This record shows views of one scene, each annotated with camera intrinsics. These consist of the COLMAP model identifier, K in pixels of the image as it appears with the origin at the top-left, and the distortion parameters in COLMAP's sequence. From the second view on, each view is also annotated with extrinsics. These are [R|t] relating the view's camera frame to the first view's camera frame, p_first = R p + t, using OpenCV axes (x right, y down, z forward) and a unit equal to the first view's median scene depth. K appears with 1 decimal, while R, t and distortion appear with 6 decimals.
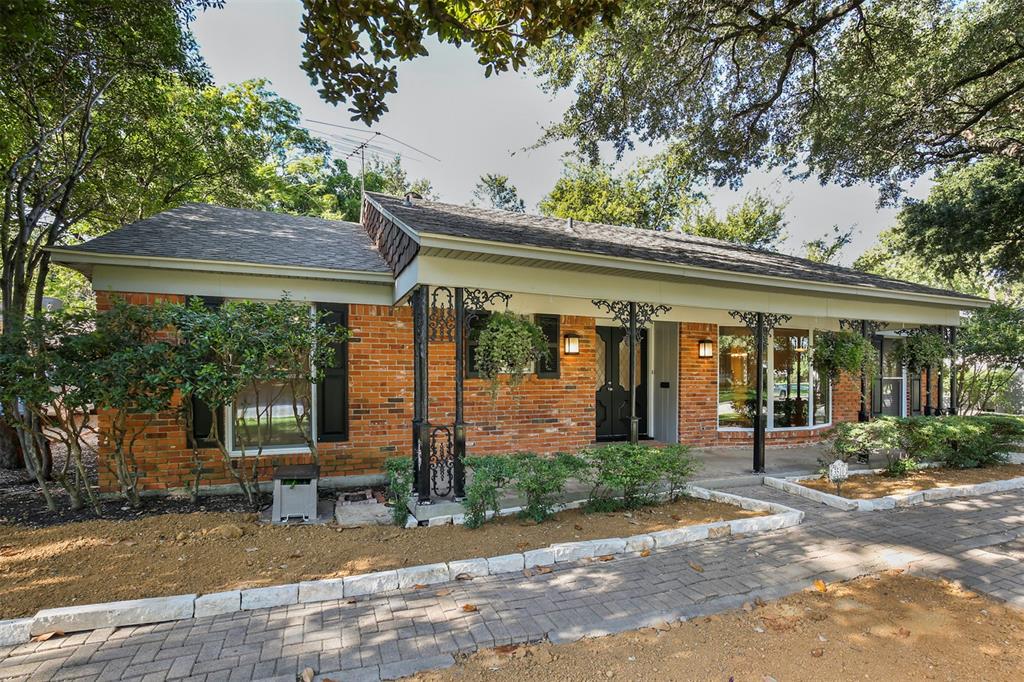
lens RADIAL K [[463.9, 0, 520.7], [0, 463.9, 383.5], [0, 0, 1]] dist [-0.009900, 0.000788]
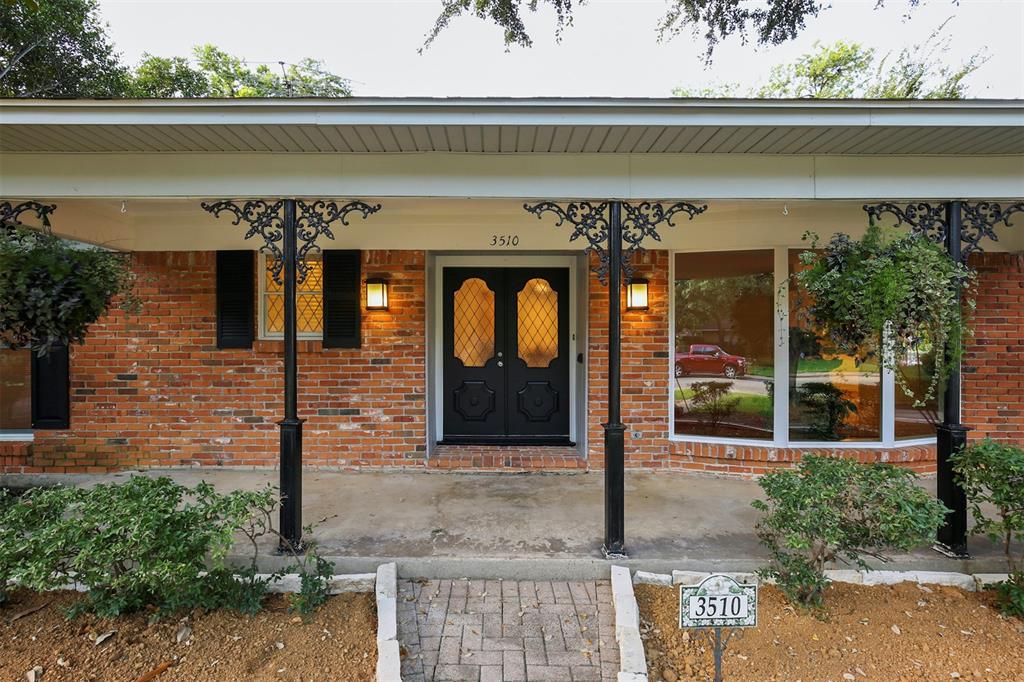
lens RADIAL K [[463.9, 0, 509.9], [0, 463.9, 349.8], [0, 0, 1]] dist [-0.009900, 0.000788]
pose [[0.932291, -0.003035, -0.361697, 0.518263], [-0.000895, 0.999942, -0.010697, -0.000920], [0.361709, 0.010297, 0.932234, 0.471618]]
